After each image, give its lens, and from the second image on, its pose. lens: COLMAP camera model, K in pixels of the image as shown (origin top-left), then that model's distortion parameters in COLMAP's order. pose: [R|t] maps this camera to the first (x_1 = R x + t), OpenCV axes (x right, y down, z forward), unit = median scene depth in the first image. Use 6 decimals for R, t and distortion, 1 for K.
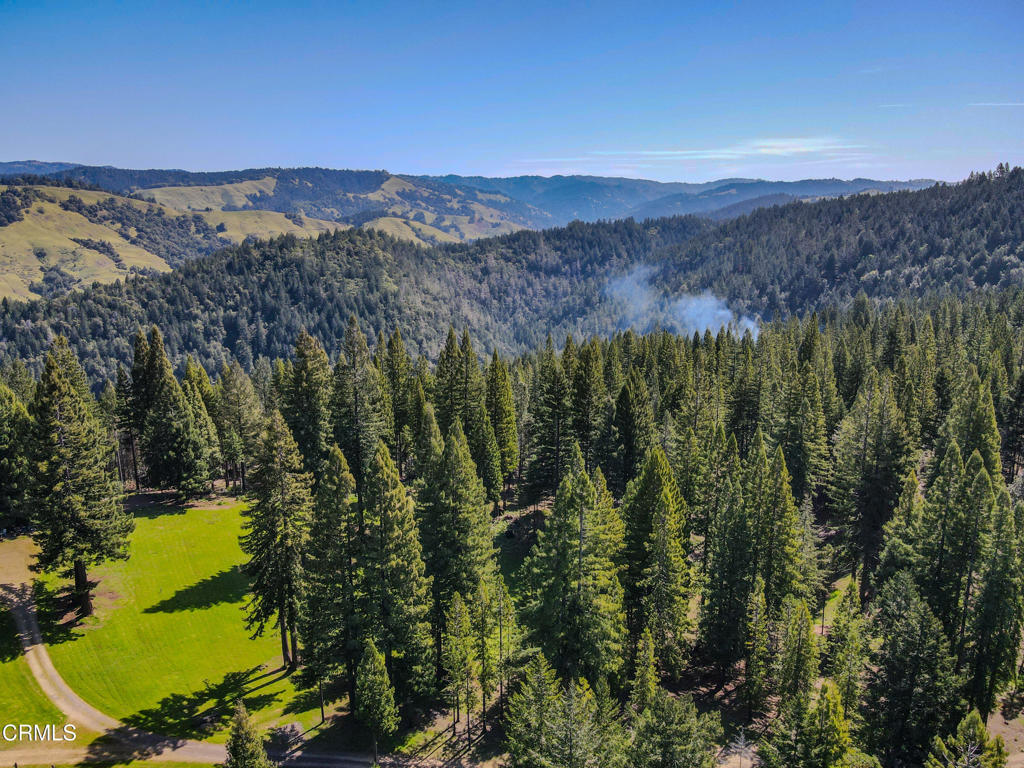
lens RADIAL K [[750.2, 0, 514.3], [0, 750.2, 378.8], [0, 0, 1]] dist [-0.011218, 0.046974]
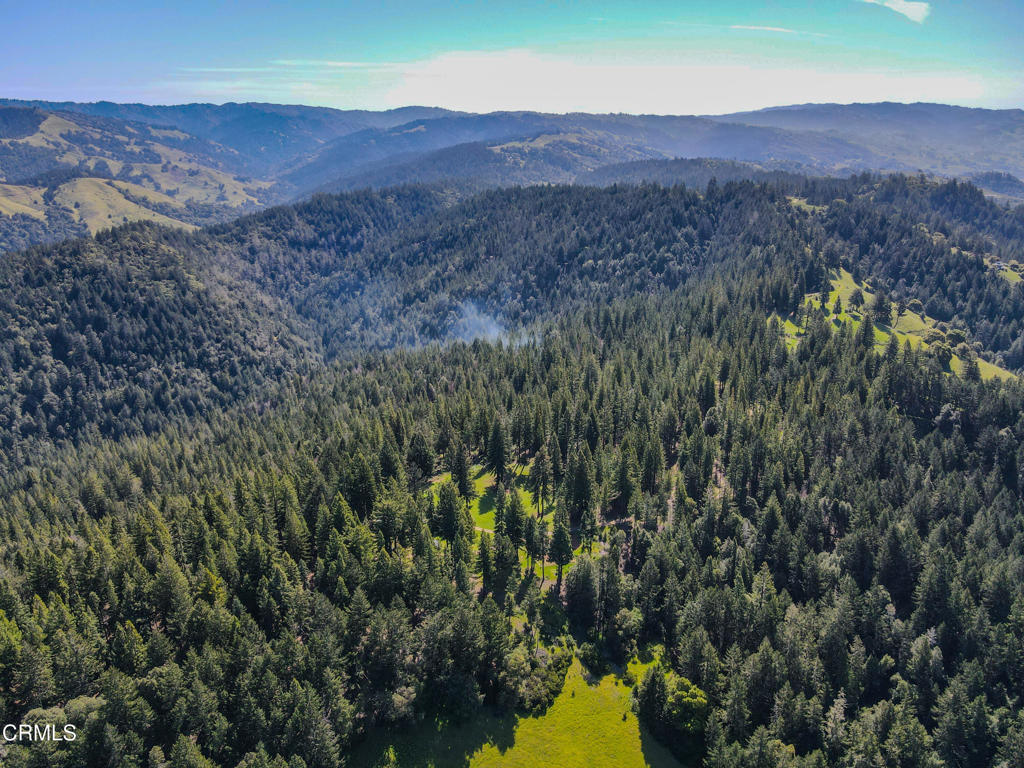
lens RADIAL K [[750.2, 0, 514.3], [0, 750.2, 378.8], [0, 0, 1]] dist [-0.011218, 0.046974]
pose [[0.916681, -0.133870, 0.376530, -0.140438], [0.096261, 0.988447, 0.117076, -0.056736], [-0.387853, -0.071076, 0.918977, -0.181558]]
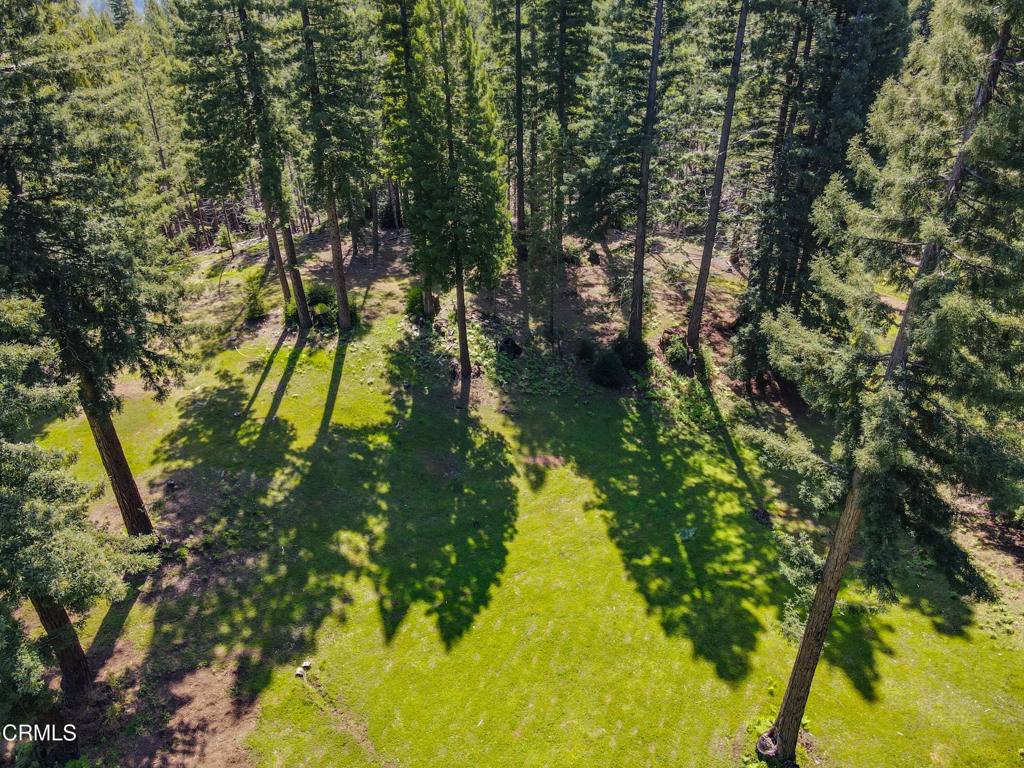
lens RADIAL K [[750.2, 0, 514.3], [0, 750.2, 378.8], [0, 0, 1]] dist [-0.011218, 0.046974]
pose [[0.761146, -0.359805, 0.539627, -0.028229], [0.154212, 0.908550, 0.388274, 0.009464], [-0.629980, -0.212316, 0.747025, 0.091903]]
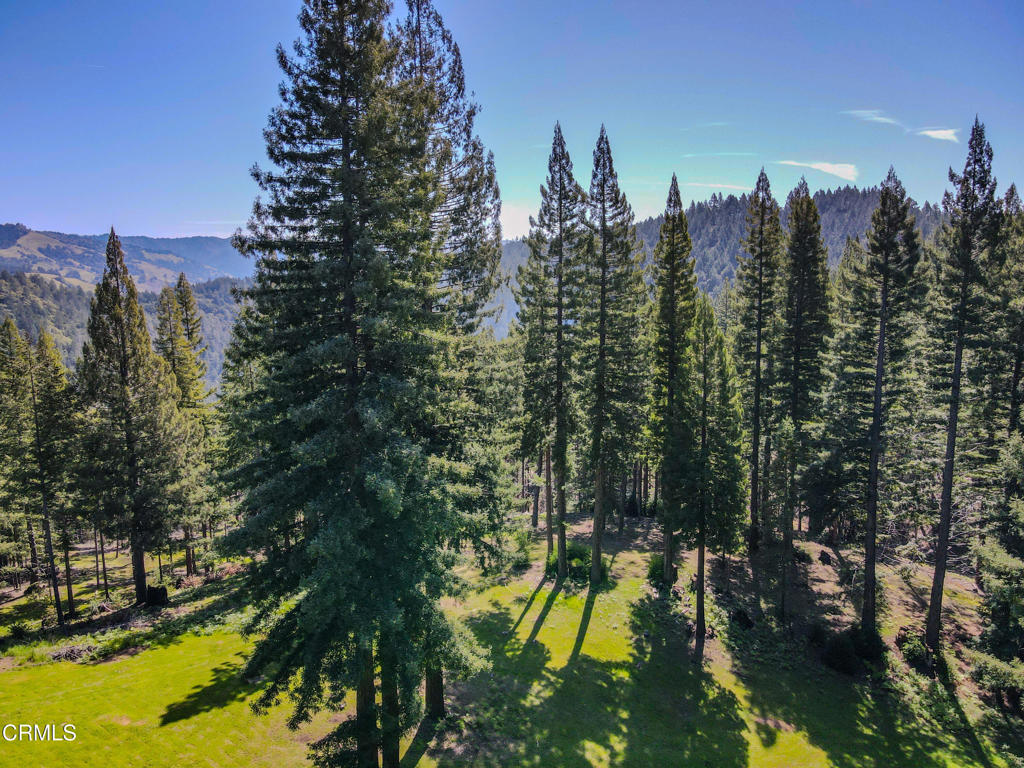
lens RADIAL K [[751.2, 0, 517.1], [0, 751.2, 381.5], [0, 0, 1]] dist [0.019953, -0.009741]
pose [[0.916145, -0.067233, 0.395169, -0.036272], [0.098545, 0.993355, -0.059458, 0.011540], [-0.388545, 0.093414, 0.916682, 0.084387]]
